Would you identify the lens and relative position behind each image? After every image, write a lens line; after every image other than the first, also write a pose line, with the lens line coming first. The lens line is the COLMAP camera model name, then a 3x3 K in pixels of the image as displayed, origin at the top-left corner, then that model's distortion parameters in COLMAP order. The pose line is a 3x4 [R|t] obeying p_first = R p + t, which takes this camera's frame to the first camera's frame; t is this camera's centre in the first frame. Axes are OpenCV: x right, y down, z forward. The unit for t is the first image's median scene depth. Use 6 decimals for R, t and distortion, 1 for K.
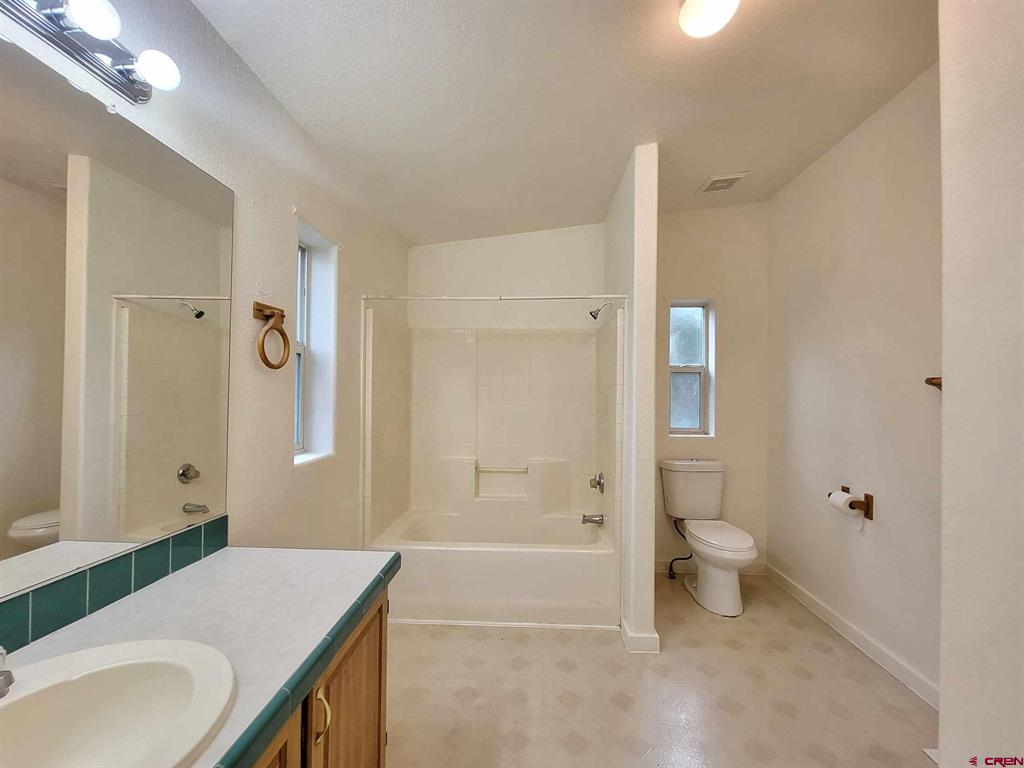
lens RADIAL K [[411.8, 0, 518.9], [0, 411.8, 387.1], [0, 0, 1]] dist [-0.001030, -0.000259]
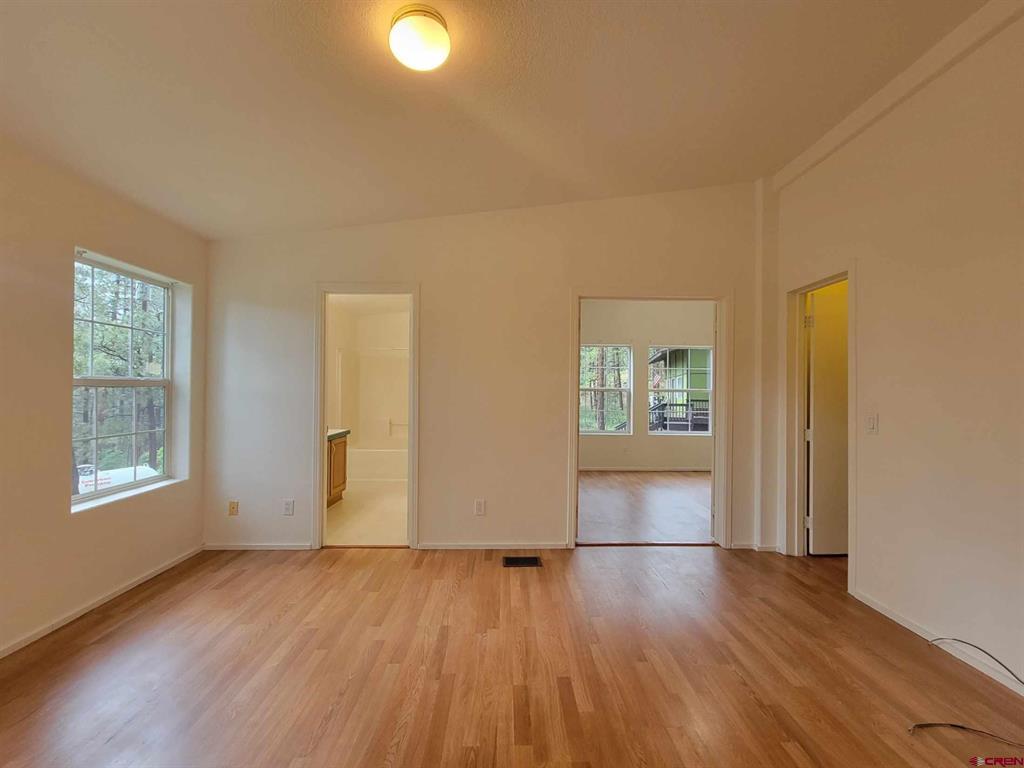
lens RADIAL K [[434.2, 0, 516.8], [0, 434.2, 382.8], [0, 0, 1]] dist [-0.001444, -0.000135]
pose [[0.998319, -0.001593, 0.057943, 0.842574], [0.002060, 0.999966, -0.008010, 0.019470], [-0.057928, 0.008116, 0.998288, -2.566527]]
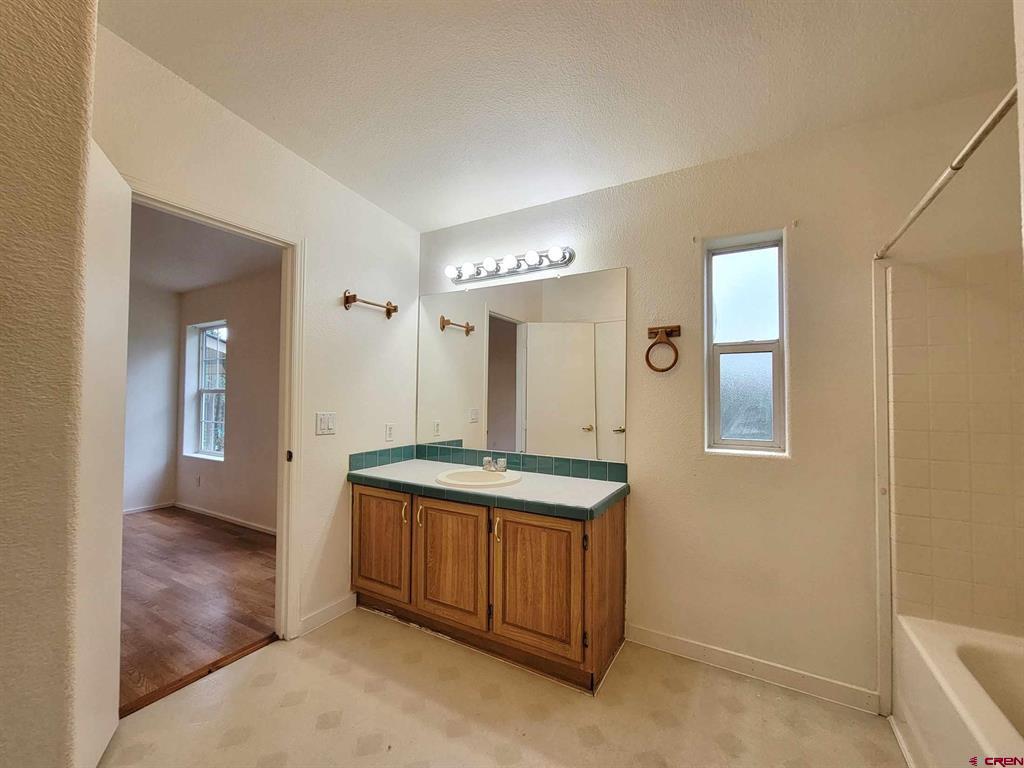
lens RADIAL K [[418.4, 0, 514.1], [0, 418.4, 387.0], [0, 0, 1]] dist [0.002085, 0.000043]
pose [[-0.468761, -0.030573, -0.882796, 0.874105], [-0.002060, 0.999436, -0.033519, 0.057568], [0.883323, -0.013894, -0.468560, 1.237861]]
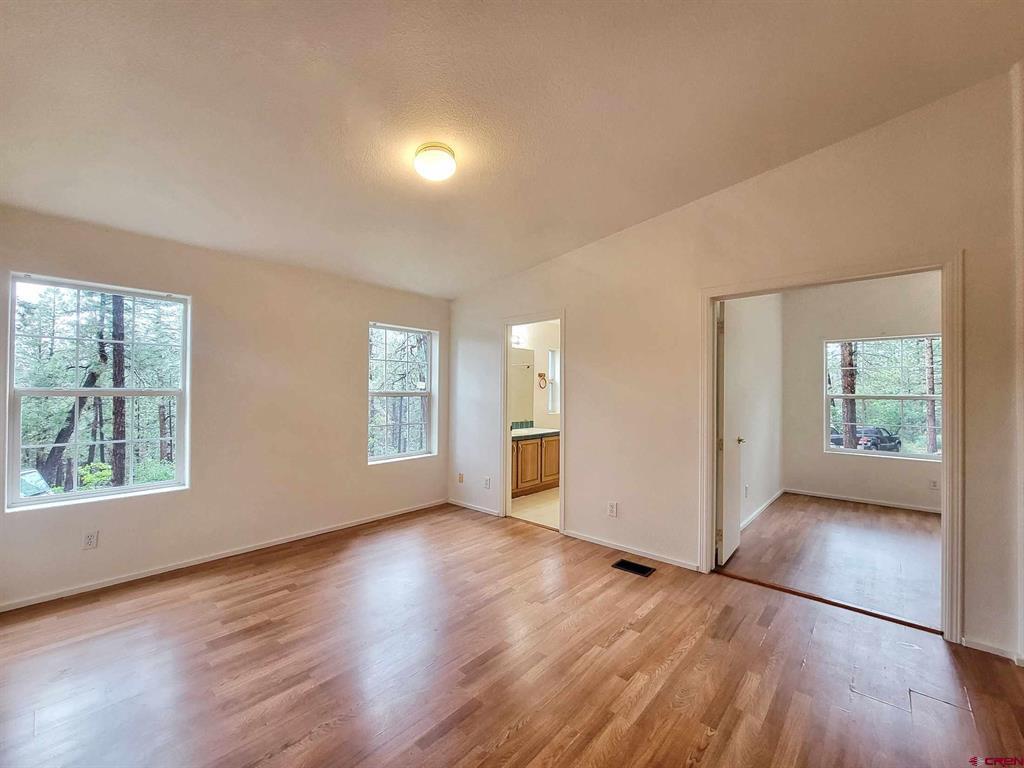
lens RADIAL K [[418.4, 0, 514.1], [0, 418.4, 387.0], [0, 0, 1]] dist [0.002085, 0.000043]
pose [[0.769570, -0.010715, -0.638473, 1.891477], [0.003597, 0.999916, -0.012445, -0.006999], [0.638552, 0.007280, 0.769544, -2.448804]]
